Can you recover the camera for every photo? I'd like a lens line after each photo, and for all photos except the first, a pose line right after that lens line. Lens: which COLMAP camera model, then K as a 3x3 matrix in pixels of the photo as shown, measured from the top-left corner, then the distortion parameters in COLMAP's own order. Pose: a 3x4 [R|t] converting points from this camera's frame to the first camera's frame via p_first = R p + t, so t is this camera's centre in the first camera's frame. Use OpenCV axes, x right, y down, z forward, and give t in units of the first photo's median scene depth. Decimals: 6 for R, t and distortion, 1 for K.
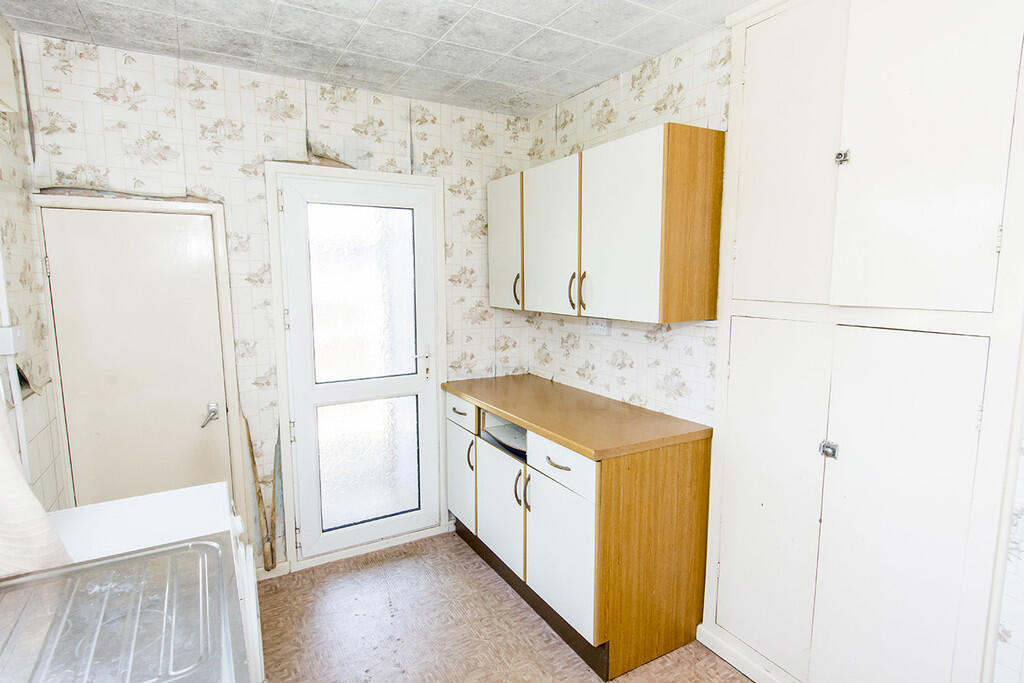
lens RADIAL K [[546.2, 0, 512.8], [0, 546.2, 344.1], [0, 0, 1]] dist [0.029602, -0.018123]
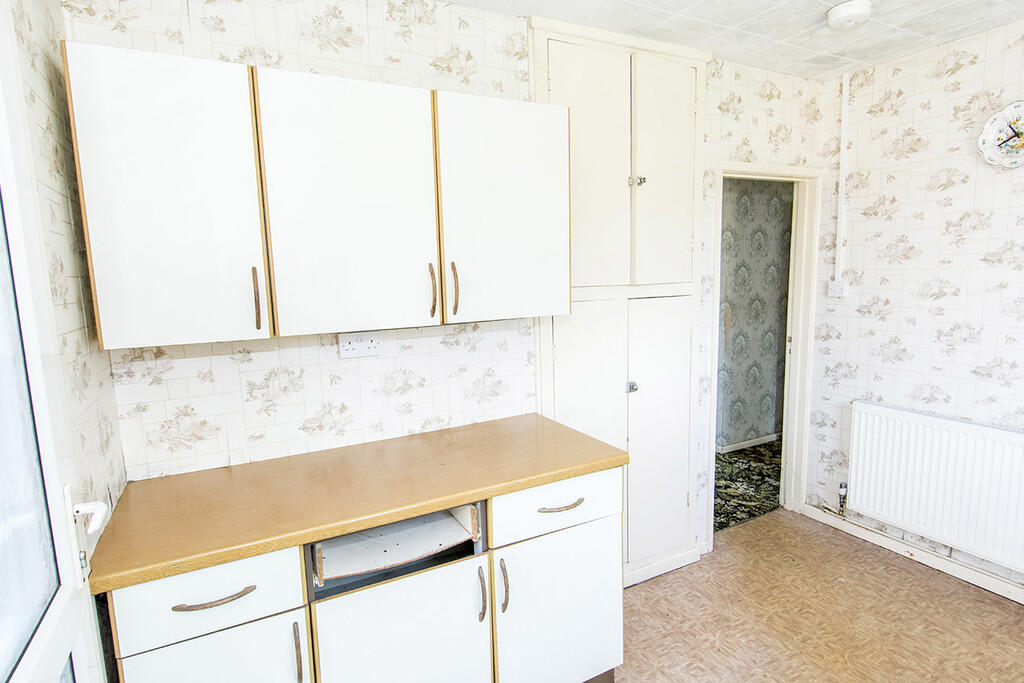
lens RADIAL K [[523.1, 0, 512.0], [0, 523.1, 341.5], [0, 0, 1]] dist [0.032520, -0.000067]
pose [[0.049338, -0.125920, 0.990813, -0.571052], [0.160392, 0.980145, 0.116578, -0.096835], [-0.985820, 0.153166, 0.068555, 0.898357]]
